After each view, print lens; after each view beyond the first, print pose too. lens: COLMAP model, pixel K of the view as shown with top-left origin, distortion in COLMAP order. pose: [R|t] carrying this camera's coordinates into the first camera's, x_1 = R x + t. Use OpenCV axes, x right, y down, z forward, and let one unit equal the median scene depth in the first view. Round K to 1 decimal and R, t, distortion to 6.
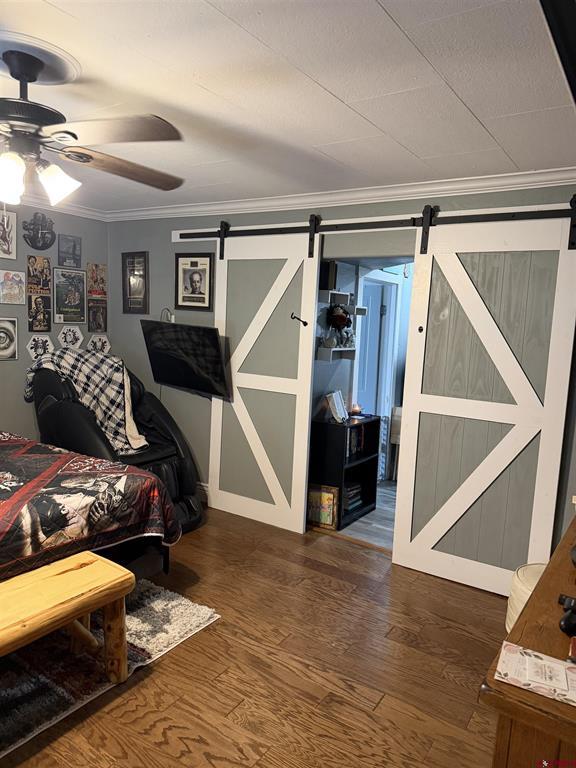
lens RADIAL K [[539.5, 0, 288.4], [0, 539.5, 389.4], [0, 0, 1]] dist [0.041419, -0.048136]
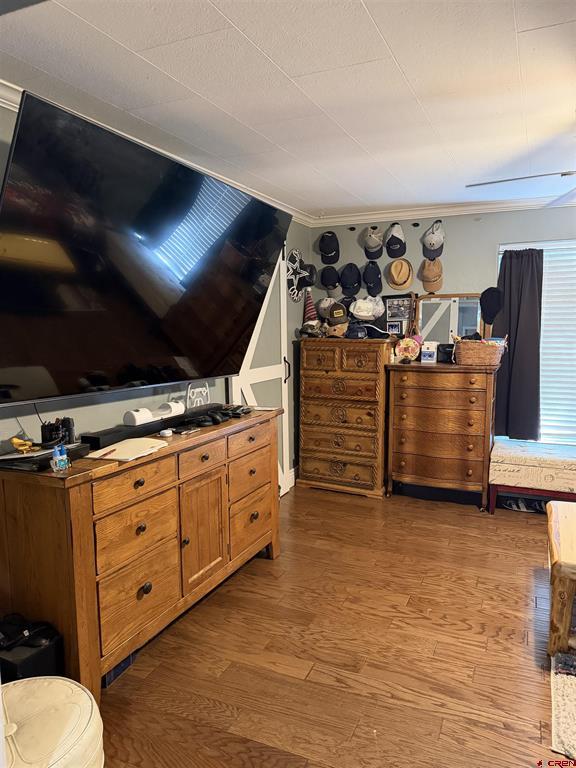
lens RADIAL K [[539.5, 0, 289.9], [0, 539.5, 379.0], [0, 0, 1]] dist [0.041419, -0.048136]
pose [[-0.984499, -0.027809, -0.173173, 0.381987], [-0.065680, 0.973962, 0.216990, -0.173596], [0.162630, 0.225000, -0.960691, 1.785253]]
